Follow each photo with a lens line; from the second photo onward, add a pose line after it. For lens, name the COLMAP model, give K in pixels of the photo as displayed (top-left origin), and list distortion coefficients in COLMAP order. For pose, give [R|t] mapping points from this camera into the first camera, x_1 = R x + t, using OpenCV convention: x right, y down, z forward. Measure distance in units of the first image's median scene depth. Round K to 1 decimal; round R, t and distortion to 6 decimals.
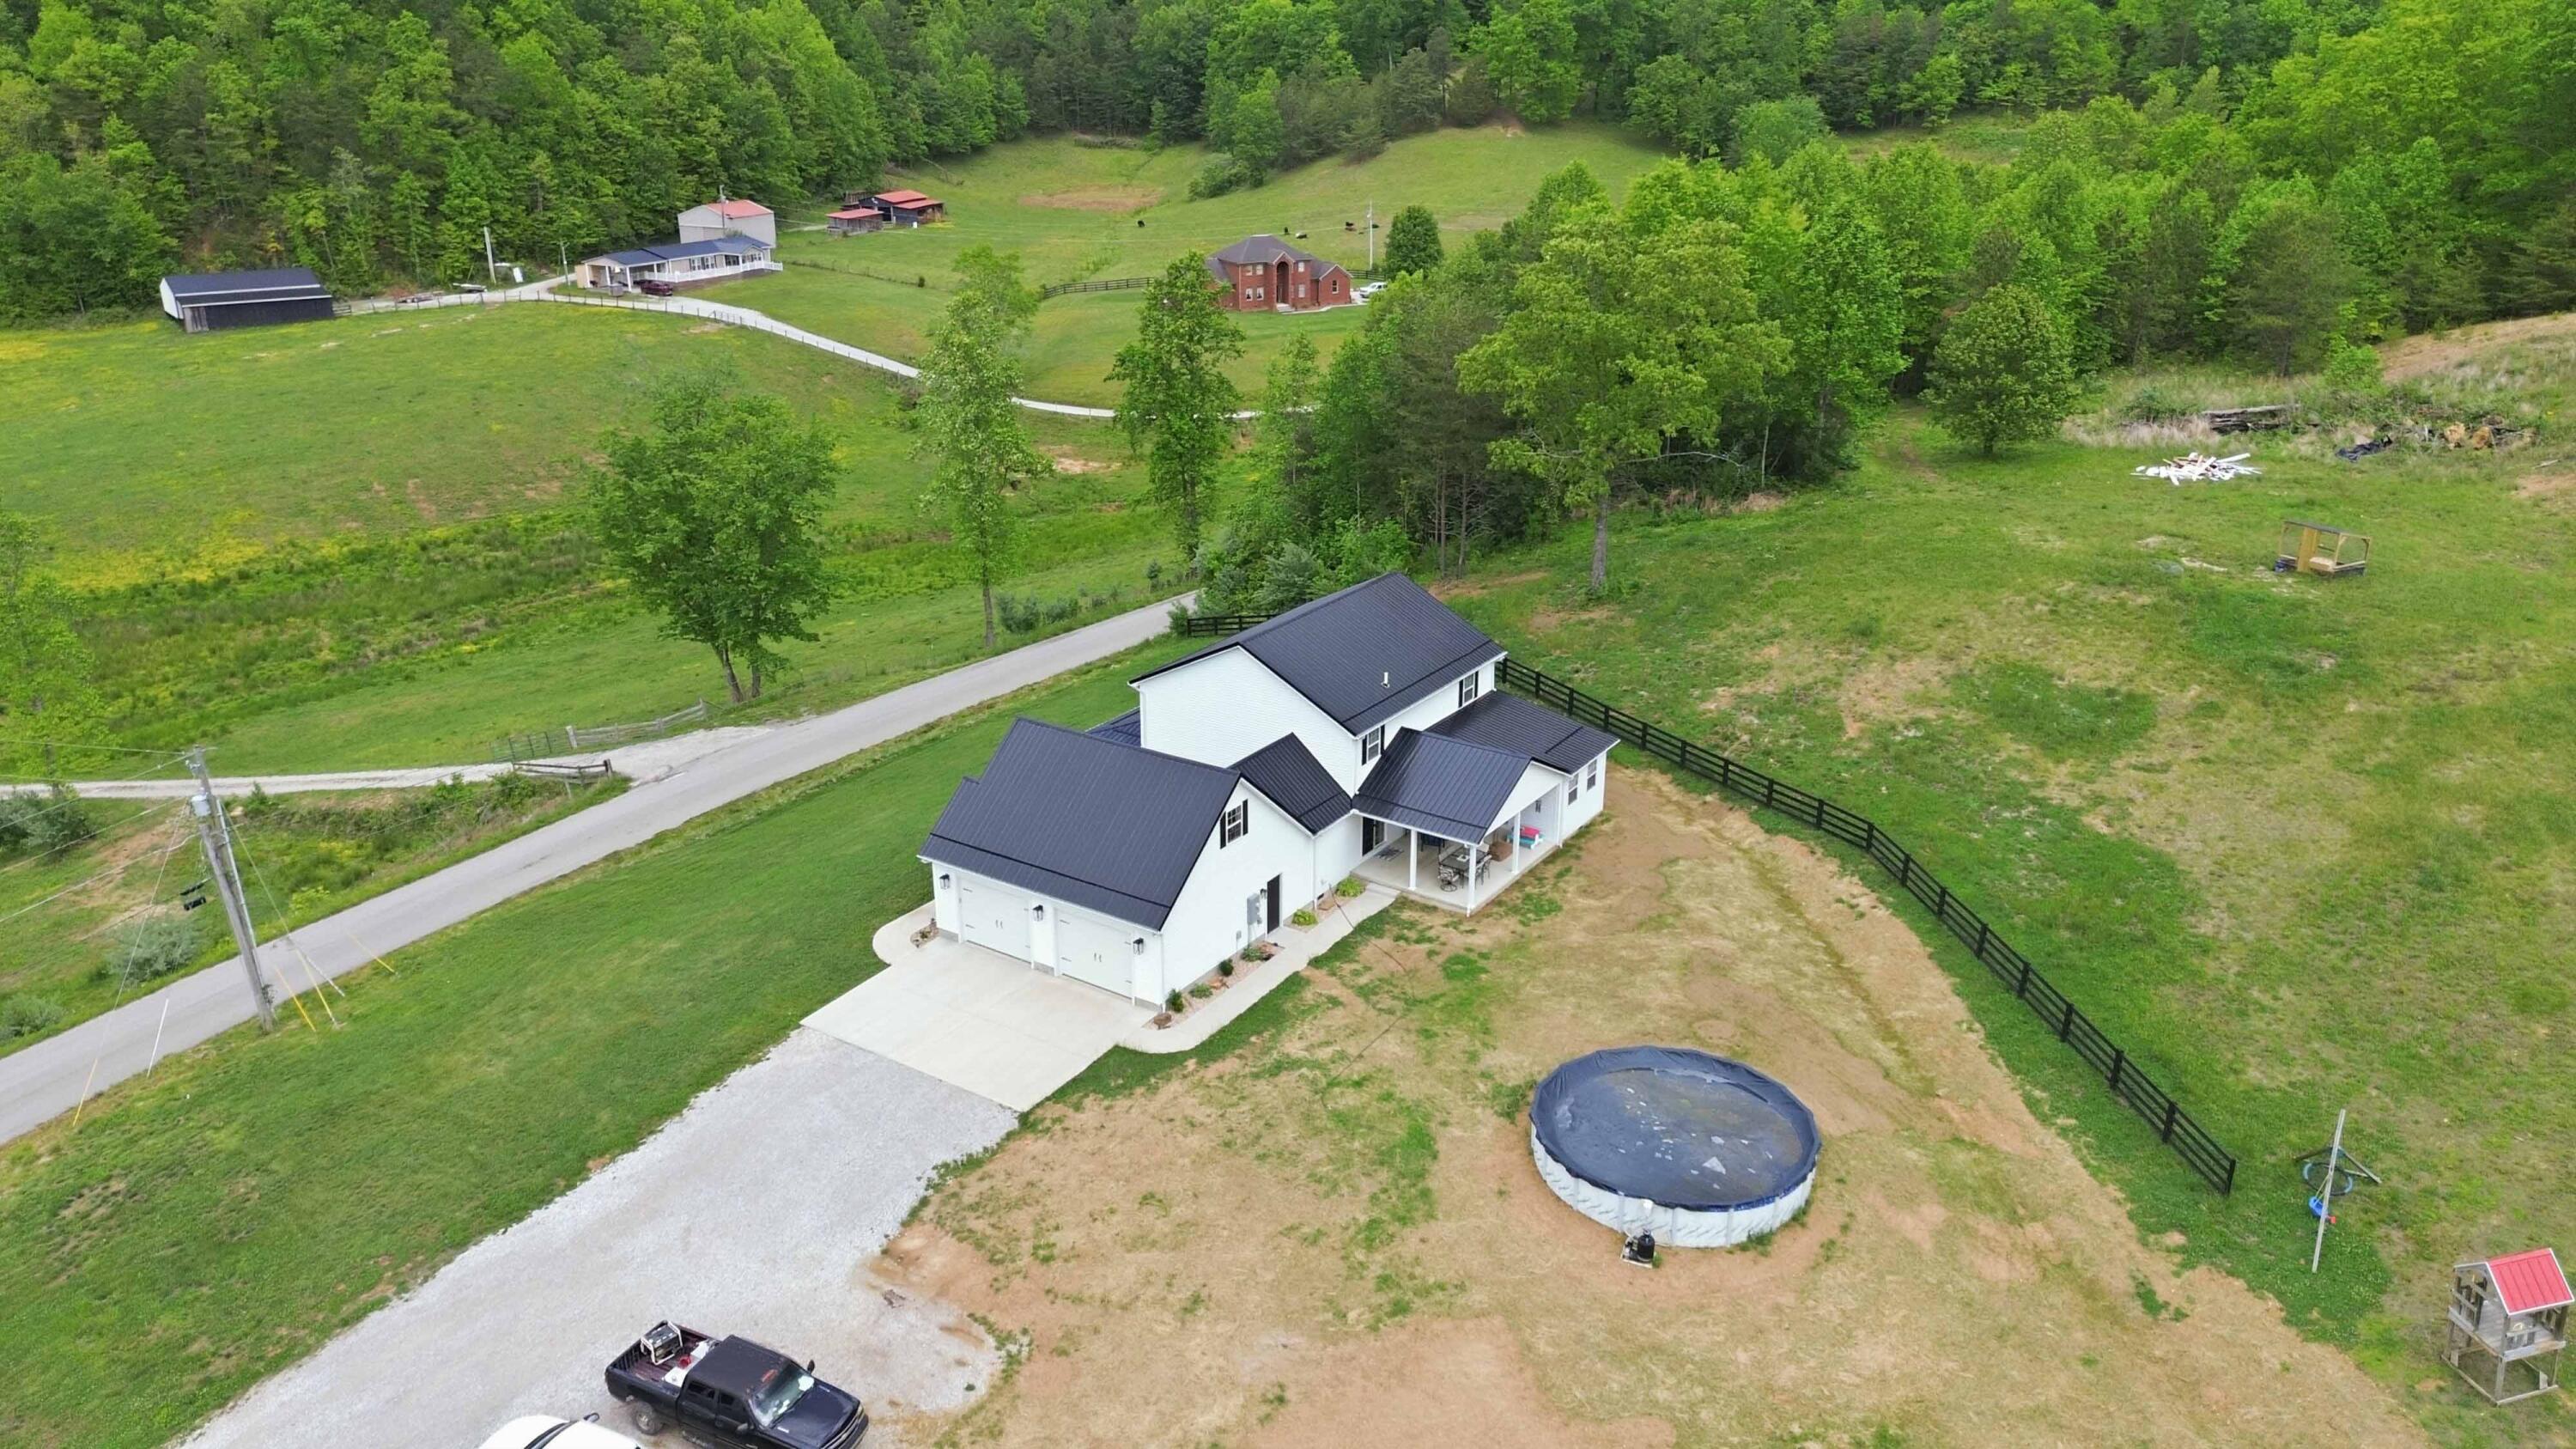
lens RADIAL K [[1820.2, 0, 1289.4], [0, 1820.2, 726.6], [0, 0, 1]] dist [0.077145, -0.076009]
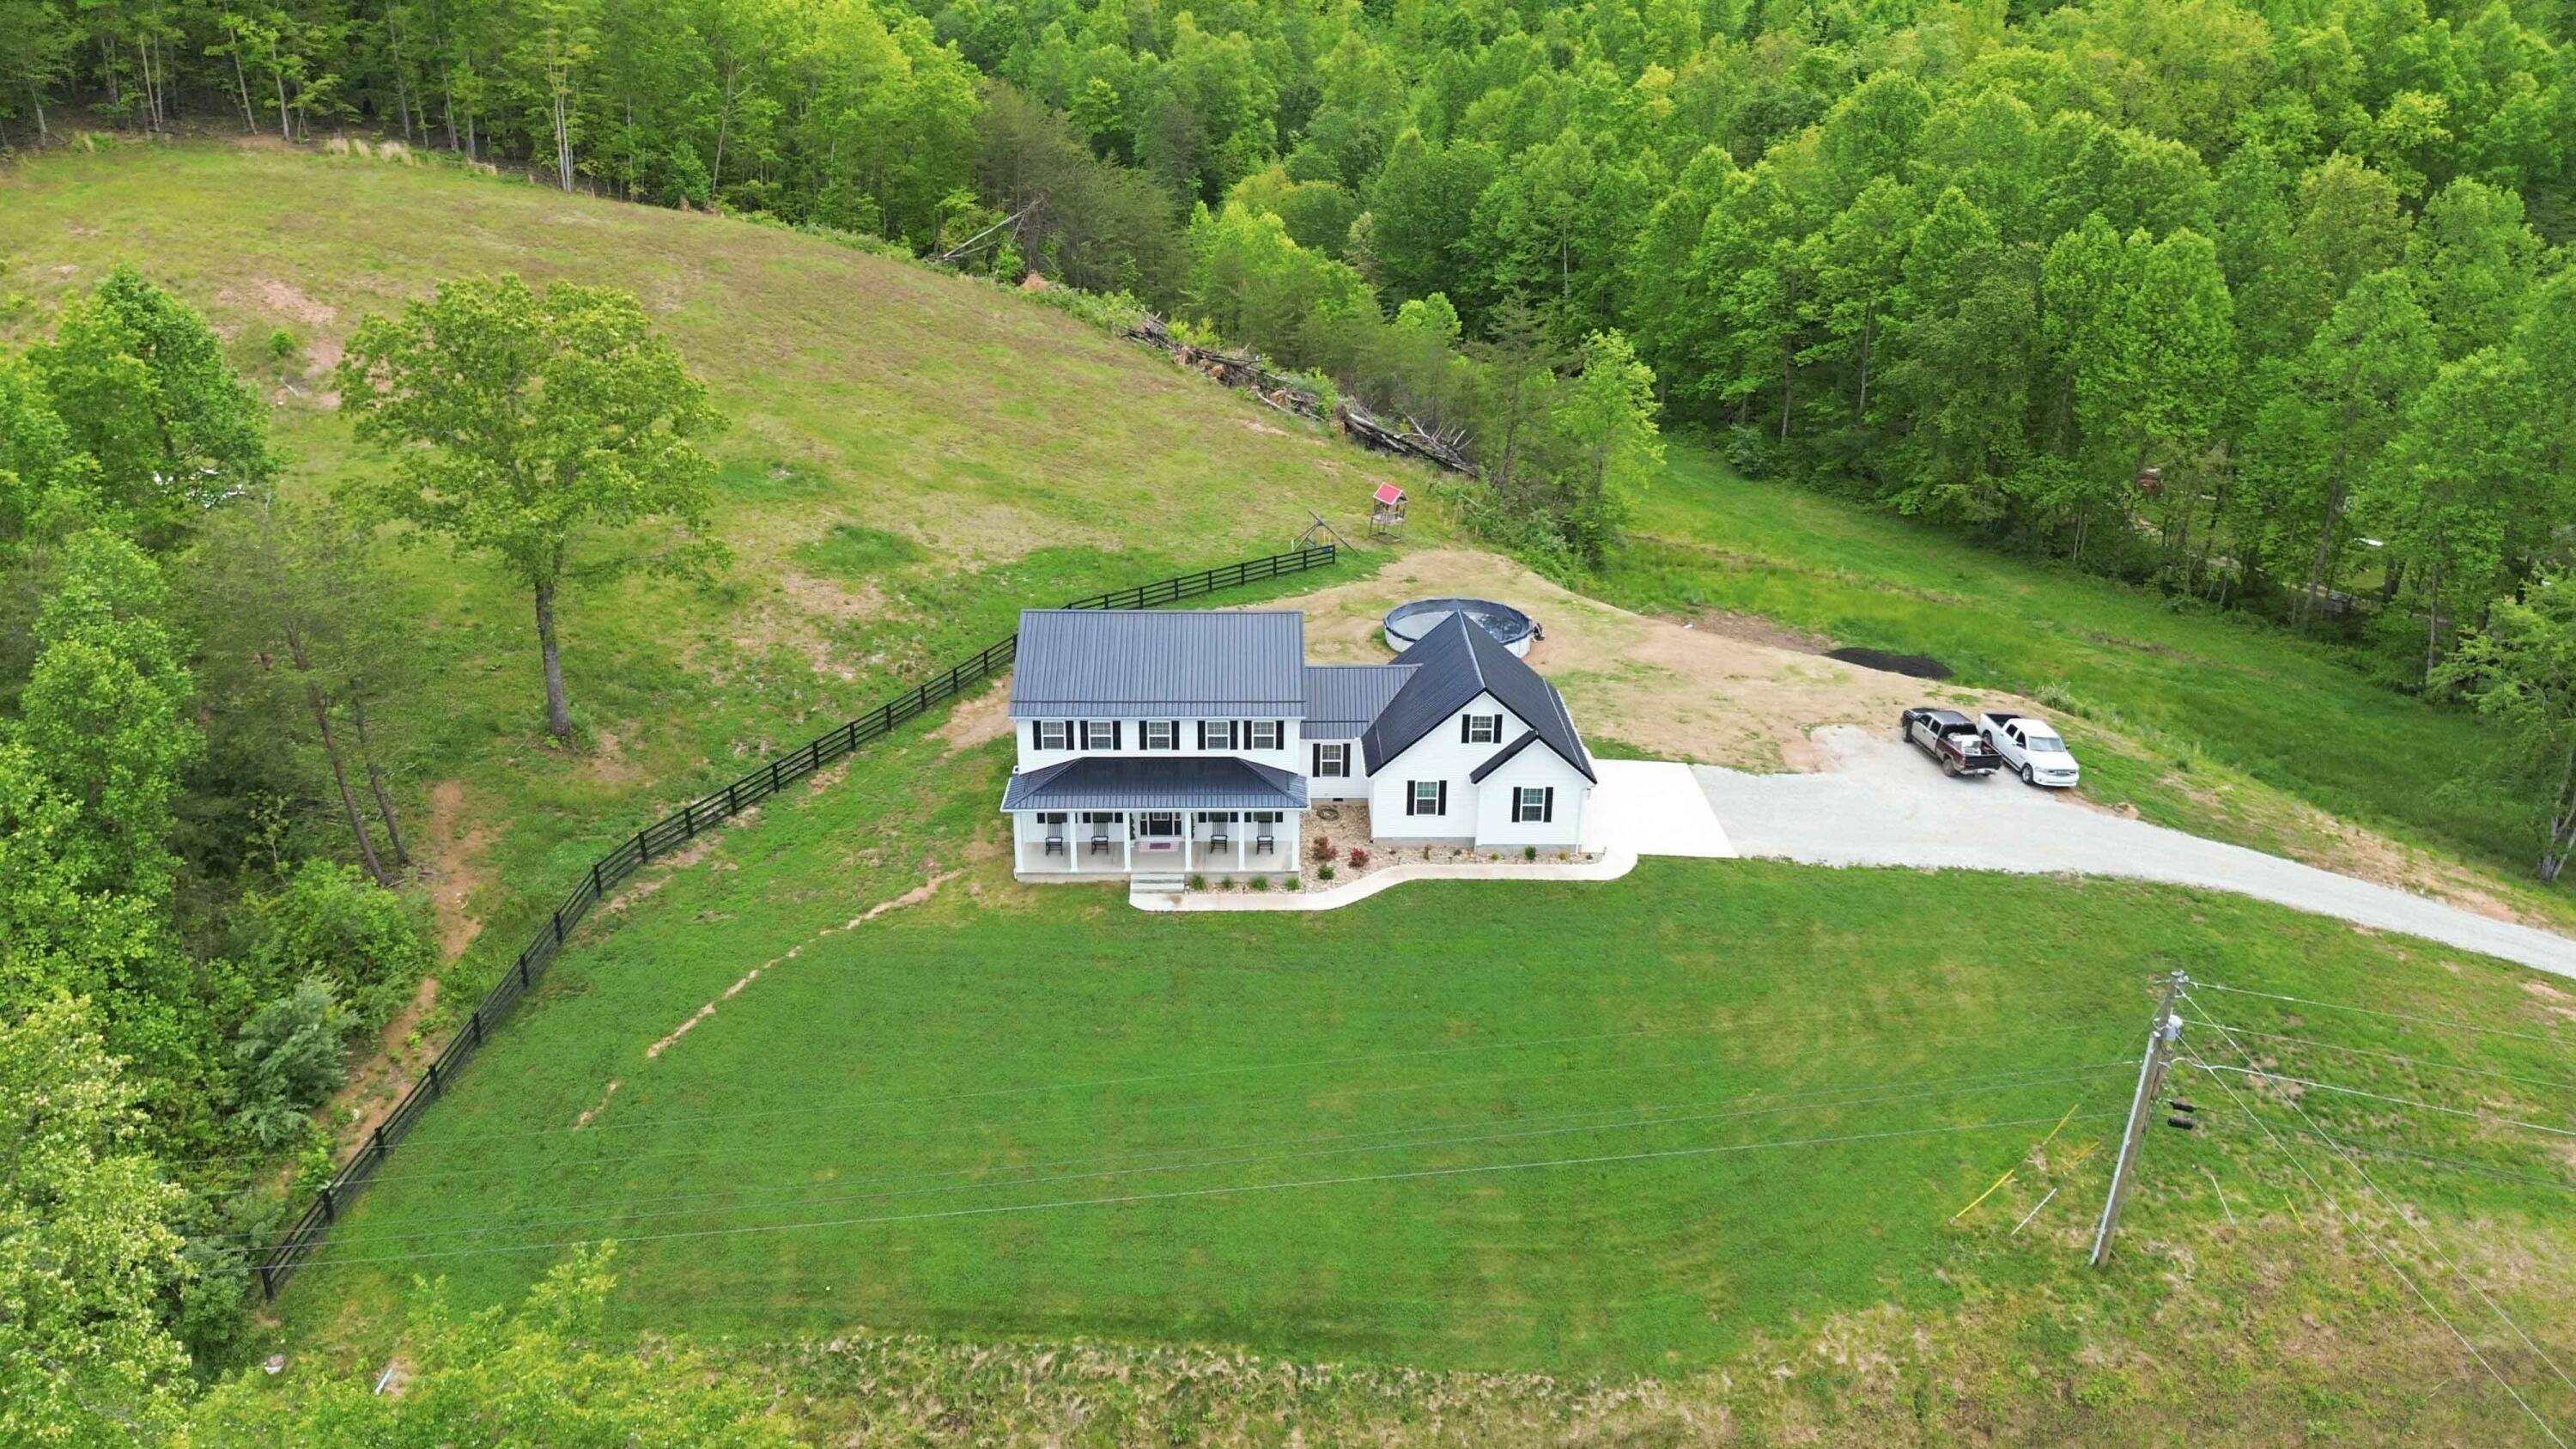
lens RADIAL K [[1791.1, 0, 1279.3], [0, 1791.1, 764.4], [0, 0, 1]] dist [0.089054, -0.075145]
pose [[-0.566122, -0.337221, 0.752188, -0.859621], [0.283542, 0.777153, 0.561816, -0.582480], [-0.774022, 0.531334, -0.344347, 1.404142]]
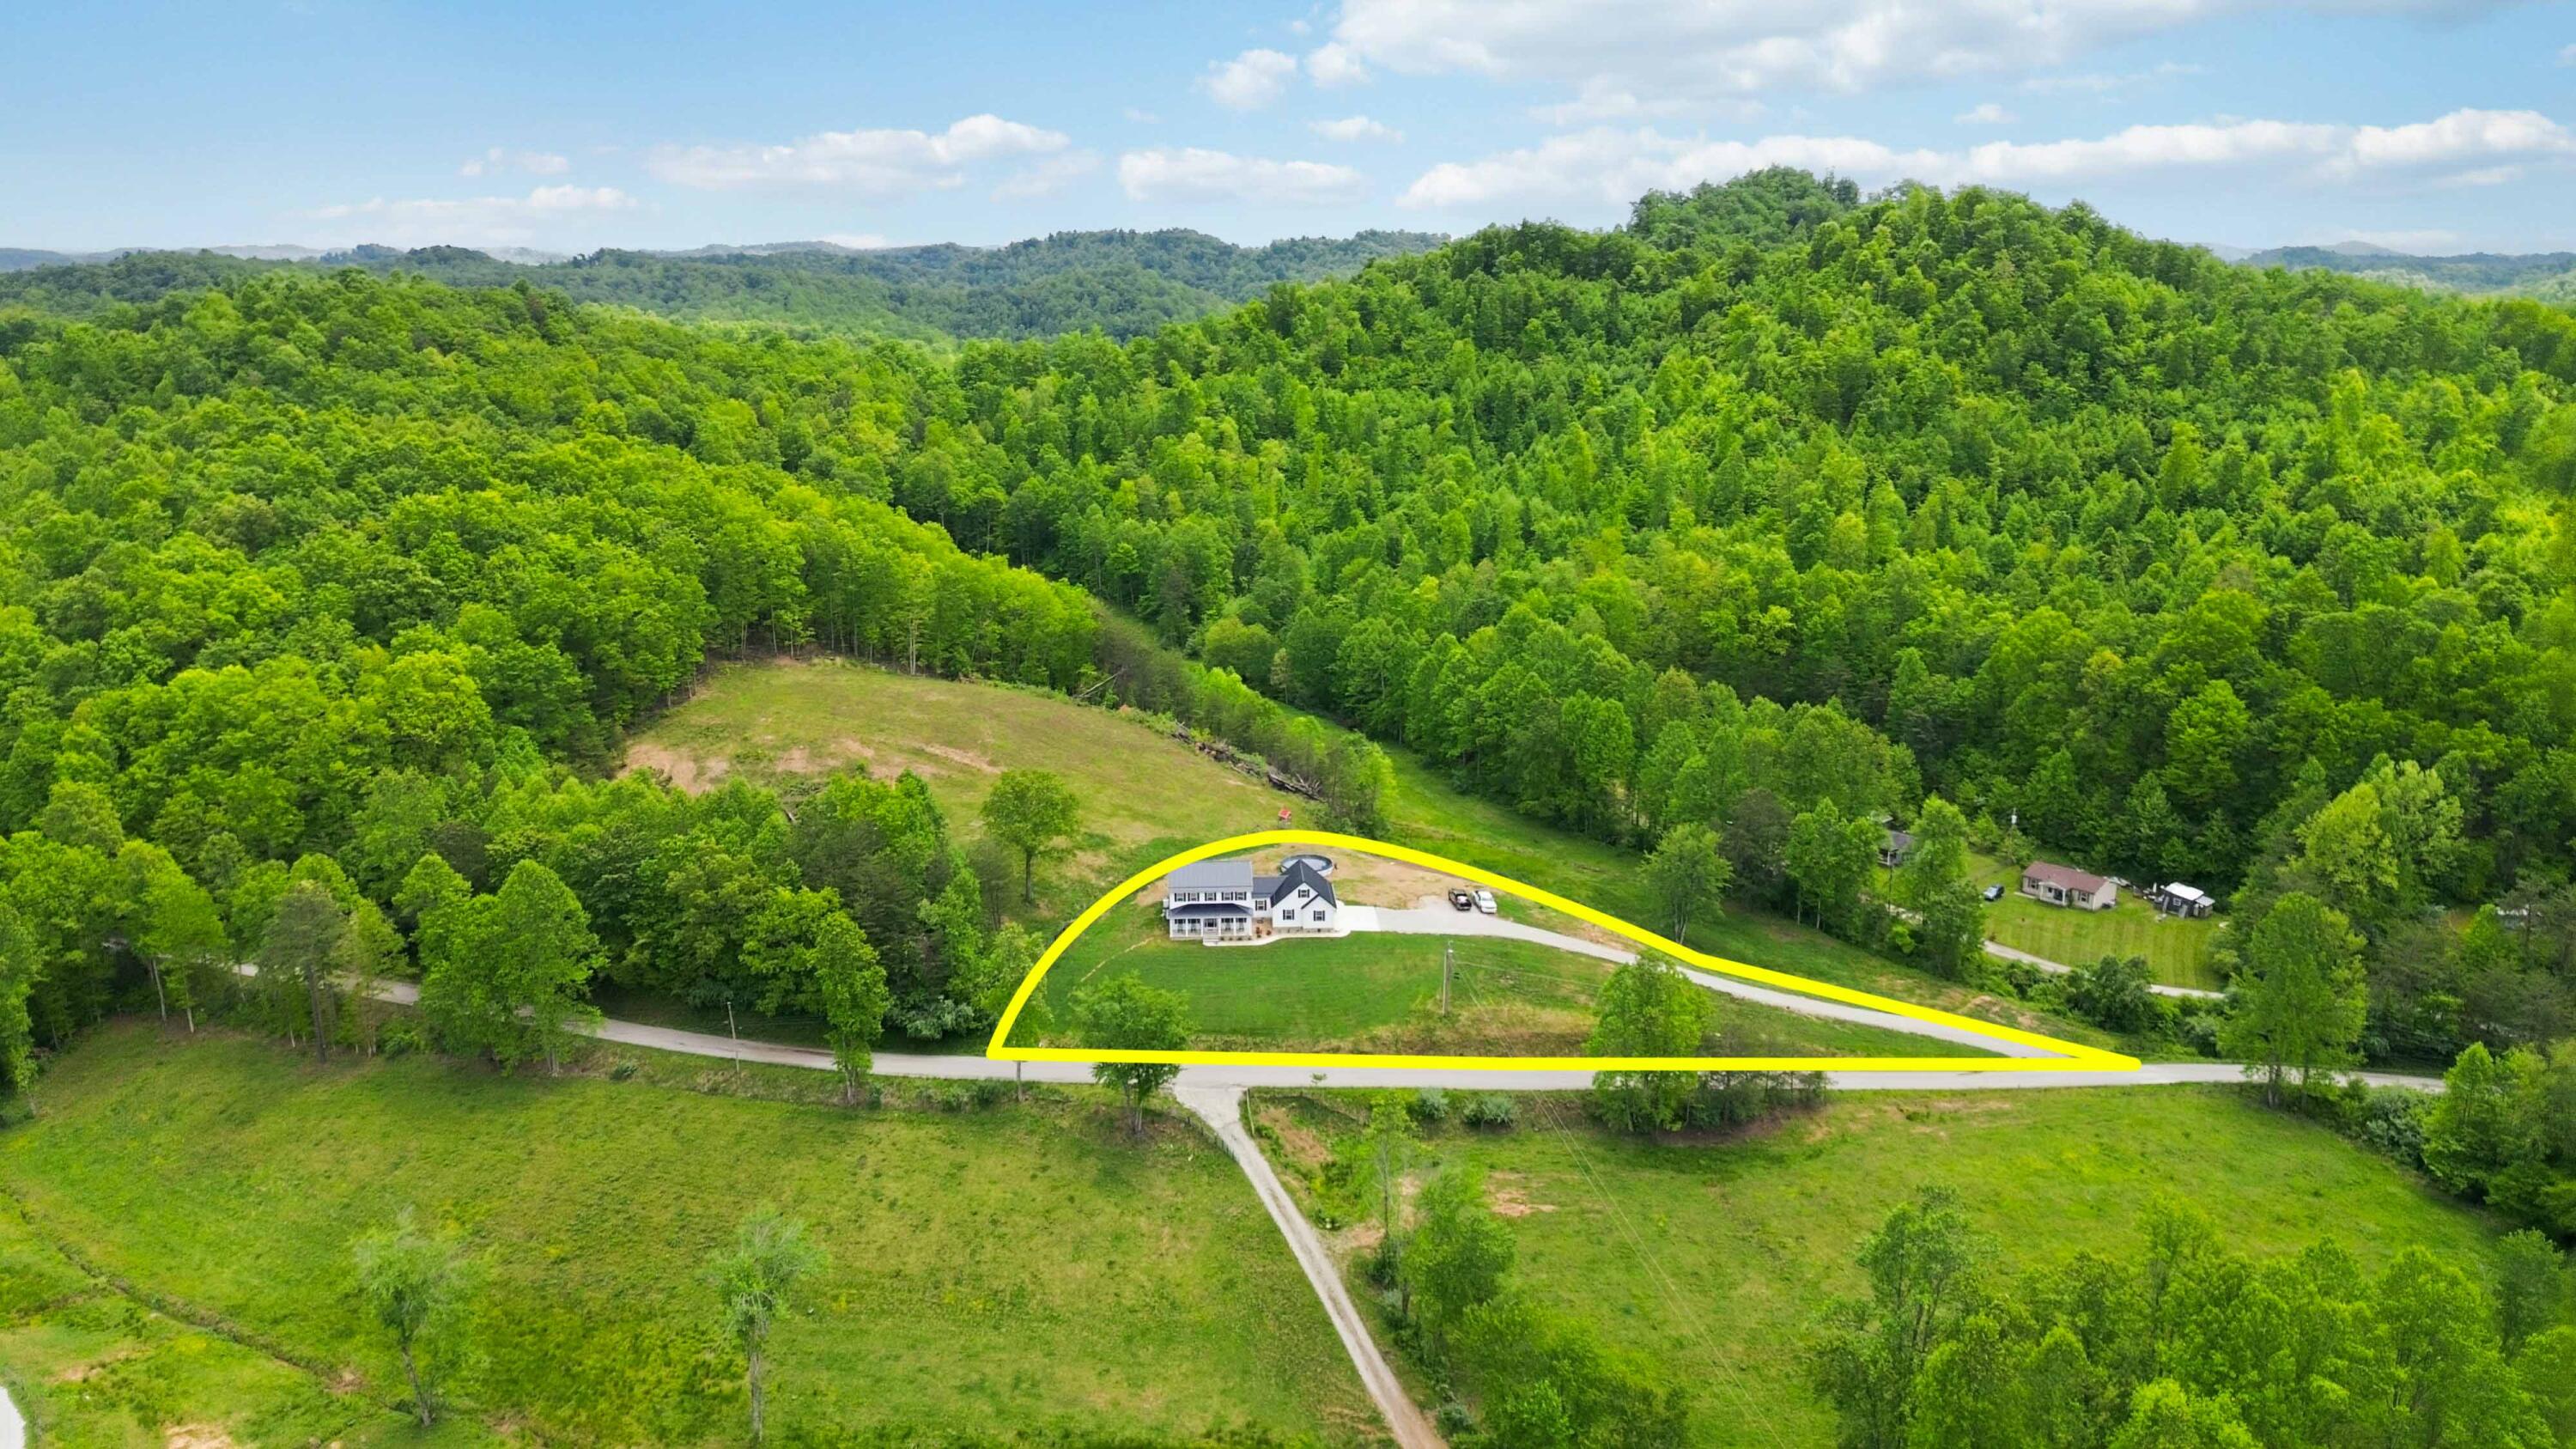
lens RADIAL K [[1820.2, 0, 1289.4], [0, 1820.2, 726.6], [0, 0, 1]] dist [0.077145, -0.076009]
pose [[-0.595350, -0.208083, 0.776054, -2.882035], [0.280240, 0.851449, 0.443284, -1.891579], [-0.753010, 0.481390, -0.448596, 2.441898]]
